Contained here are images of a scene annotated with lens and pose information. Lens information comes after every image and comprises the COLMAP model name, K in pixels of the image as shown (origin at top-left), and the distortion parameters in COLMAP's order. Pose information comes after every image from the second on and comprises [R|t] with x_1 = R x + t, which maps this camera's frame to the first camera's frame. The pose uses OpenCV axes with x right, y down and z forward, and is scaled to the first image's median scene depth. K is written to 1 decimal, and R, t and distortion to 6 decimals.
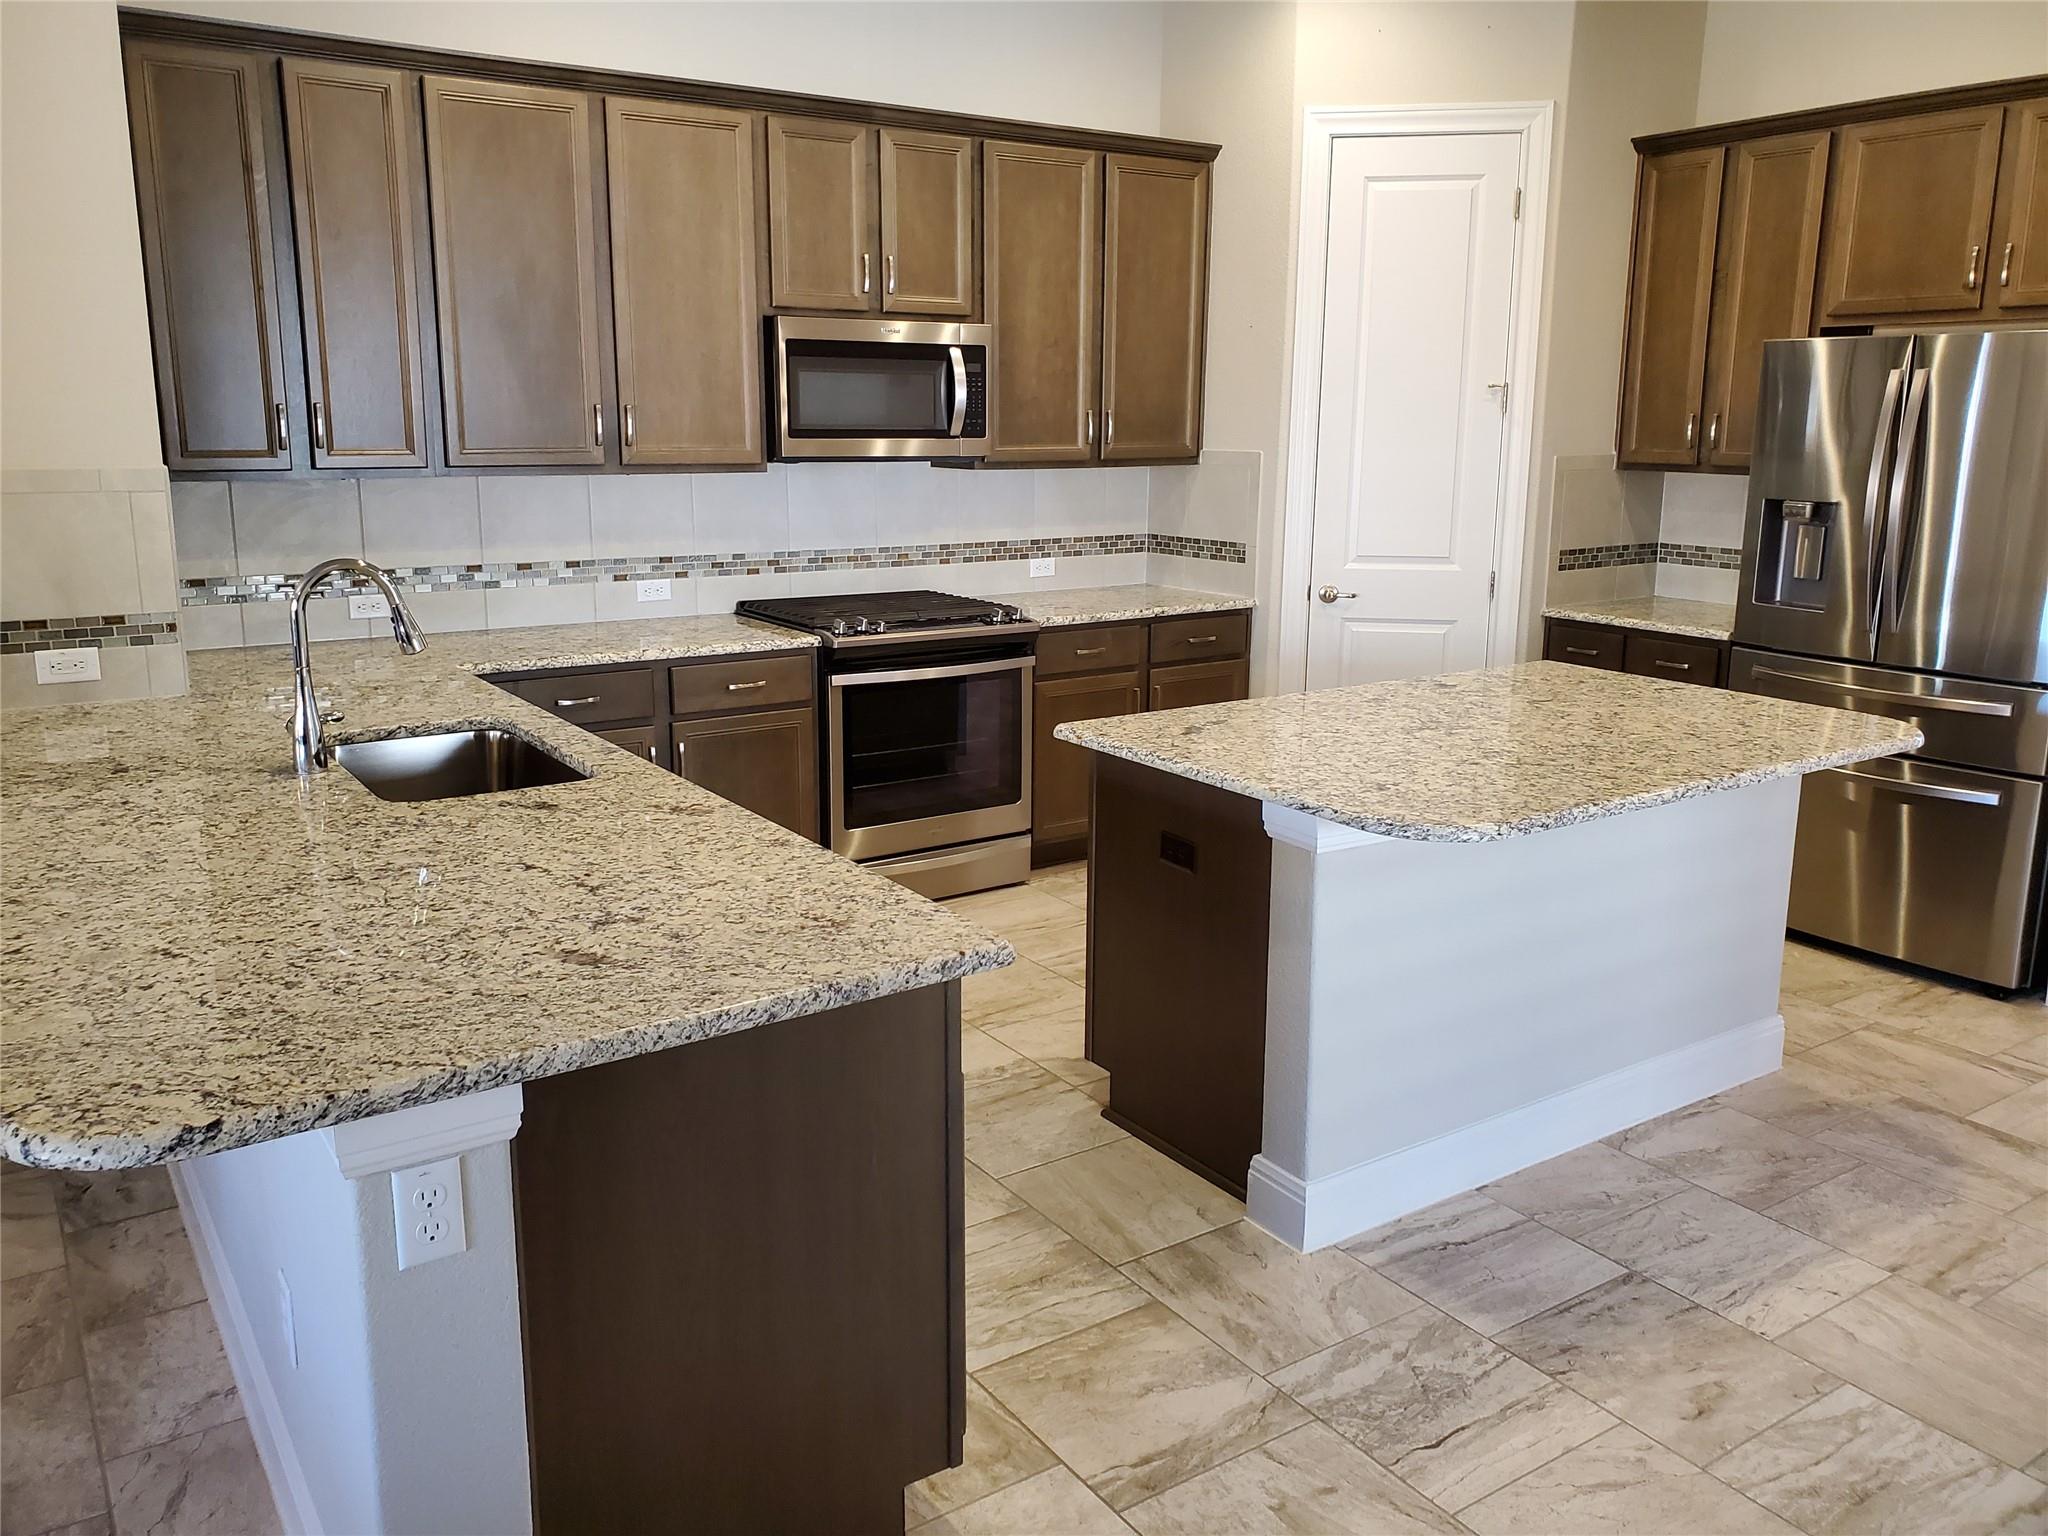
lens RADIAL K [[1617.4, 0, 1029.4], [0, 1617.4, 687.7], [0, 0, 1]] dist [0.026846, 0.002924]
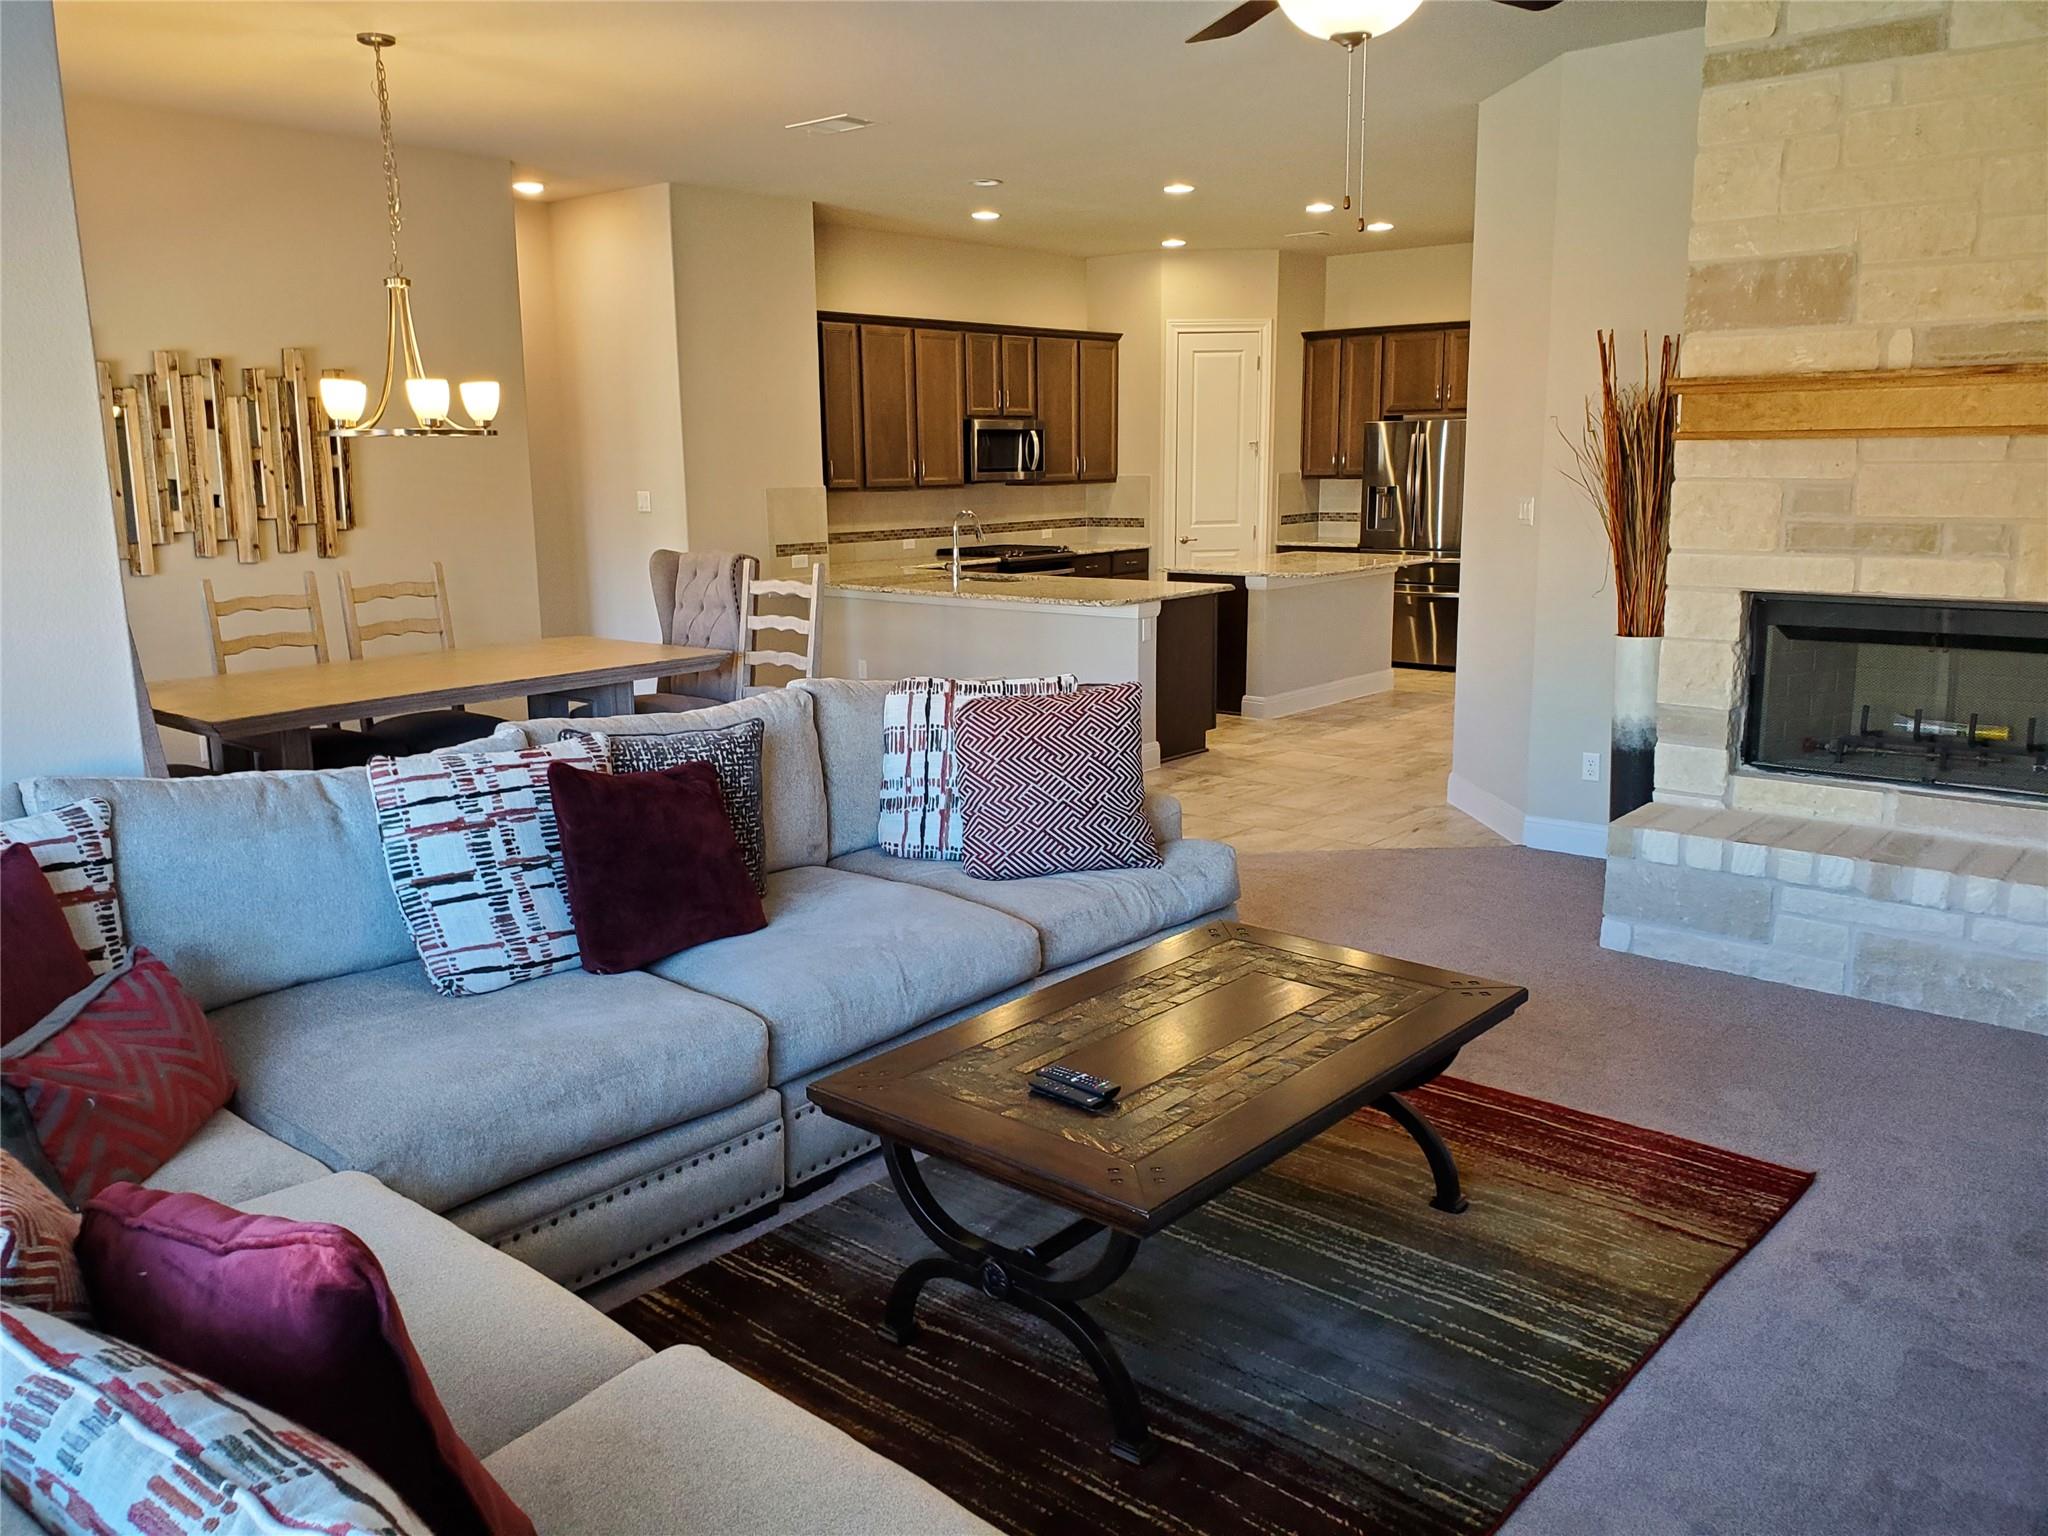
lens RADIAL K [[1589.3, 0, 1021.4], [0, 1589.3, 746.6], [0, 0, 1]] dist [0.025279, -0.004465]
pose [[0.968214, -0.068330, 0.240609, -0.609593], [0.066626, 0.997662, 0.015222, 0.188019], [-0.241087, 0.001293, 0.970503, -1.112907]]
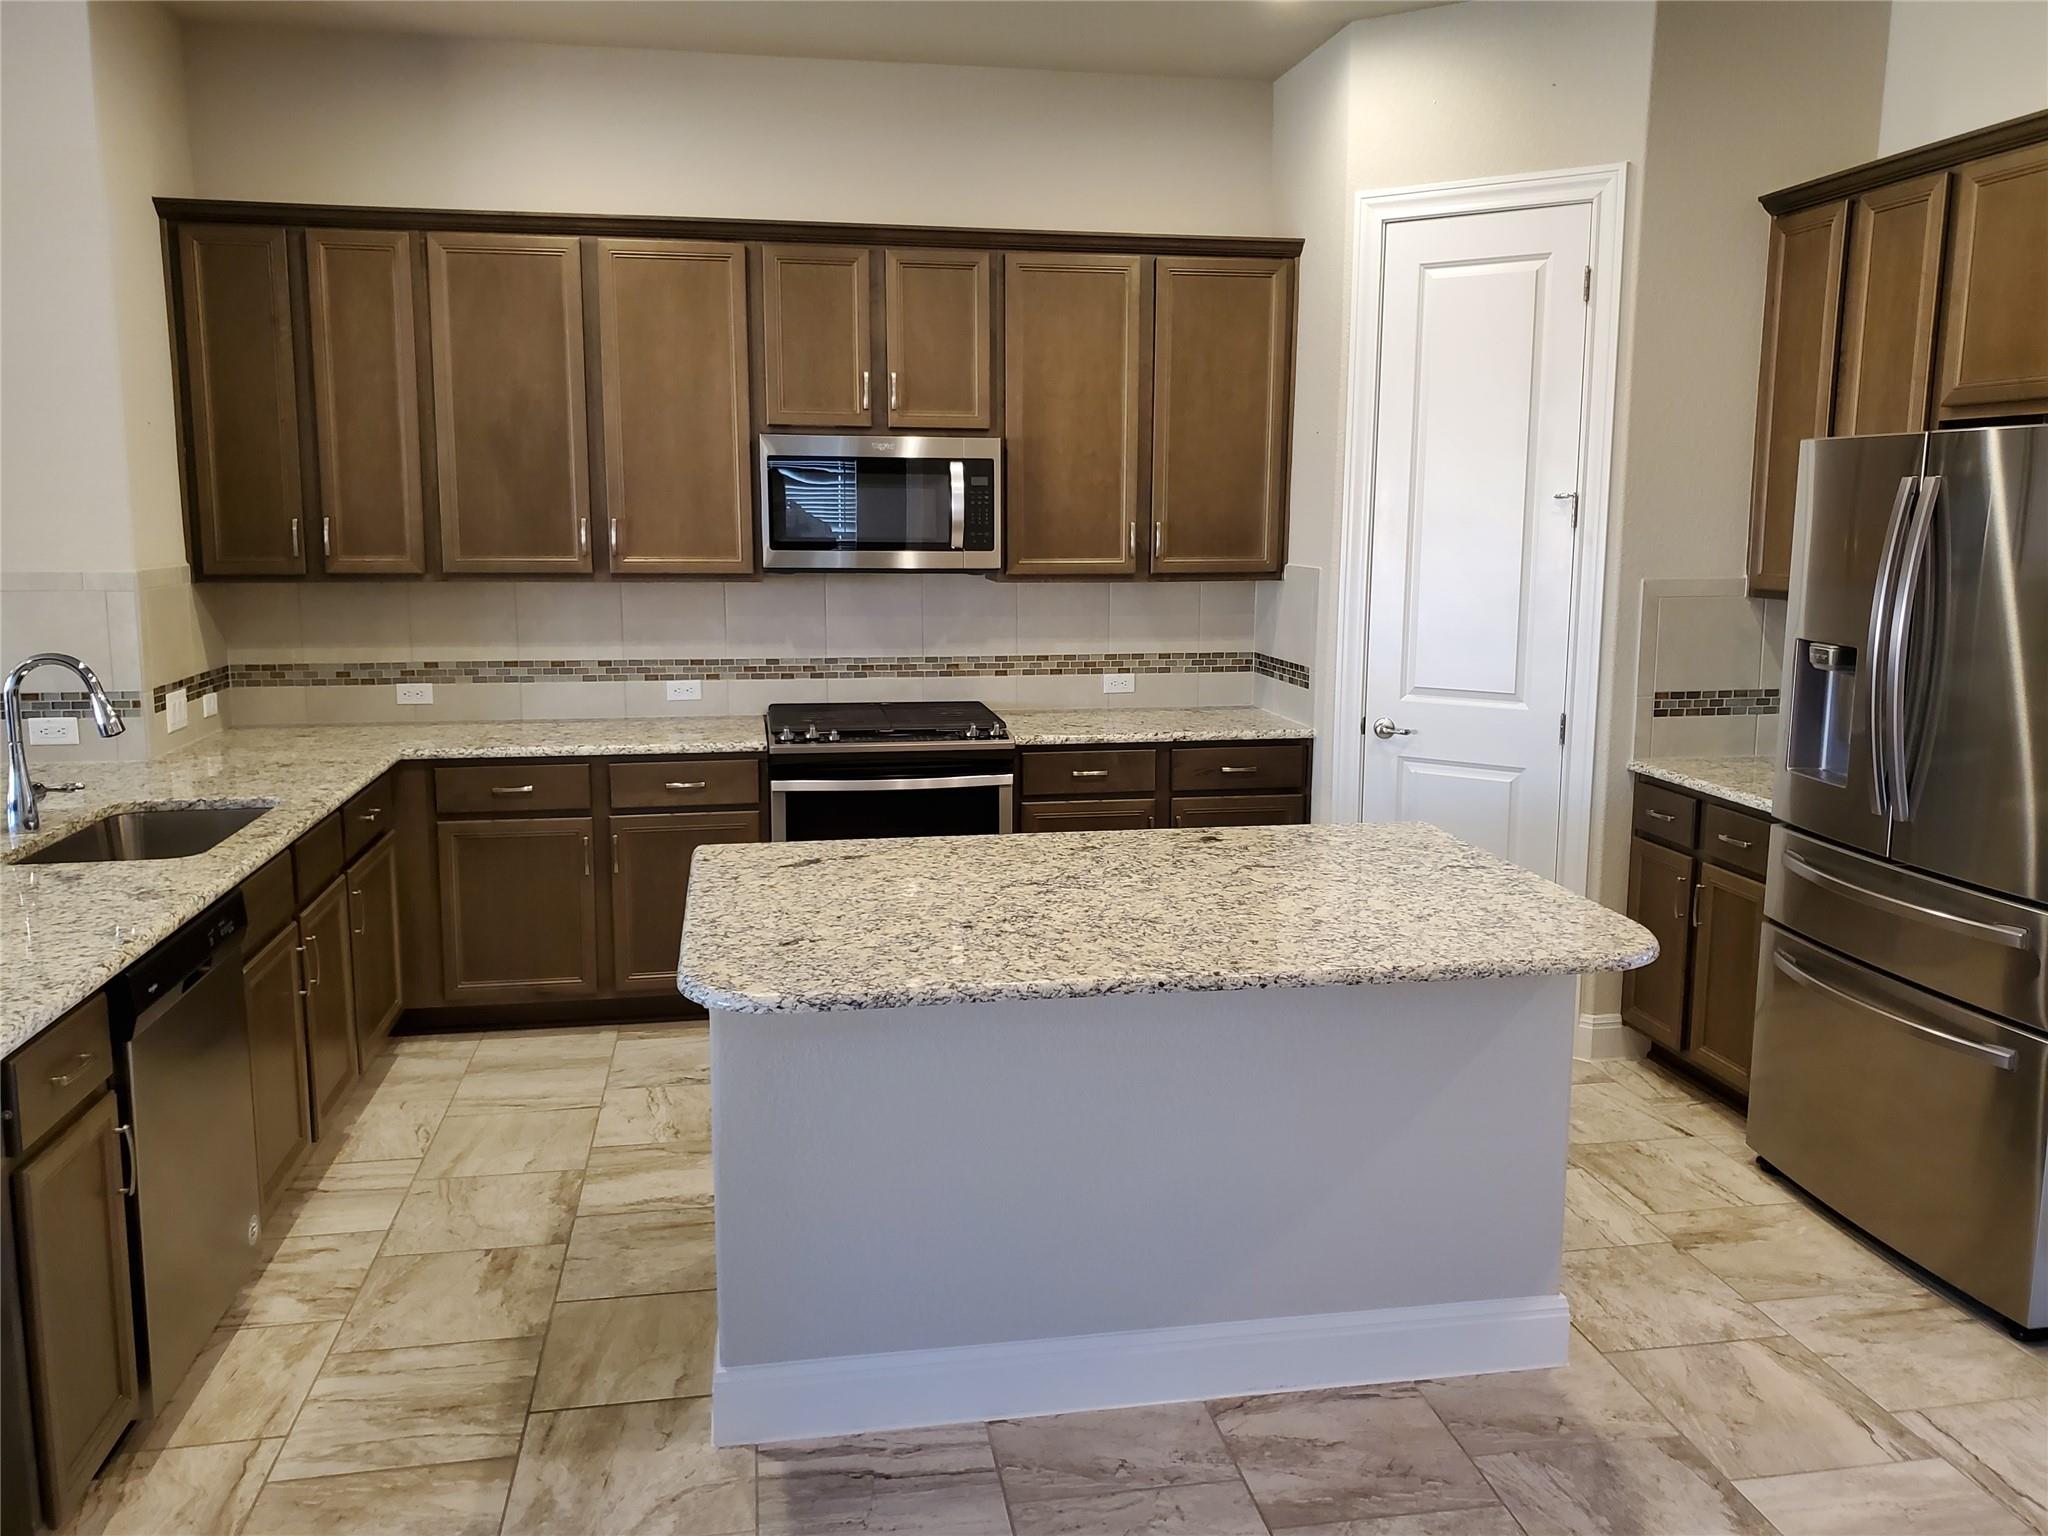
lens RADIAL K [[1595.4, 0, 1020.4], [0, 1595.4, 713.1], [0, 0, 1]] dist [0.029498, -0.009853]
pose [[0.909973, 0.052571, -0.411322, 0.394053], [-0.069862, 0.997188, -0.027106, -0.030787], [0.408740, 0.053402, 0.911087, 0.126893]]
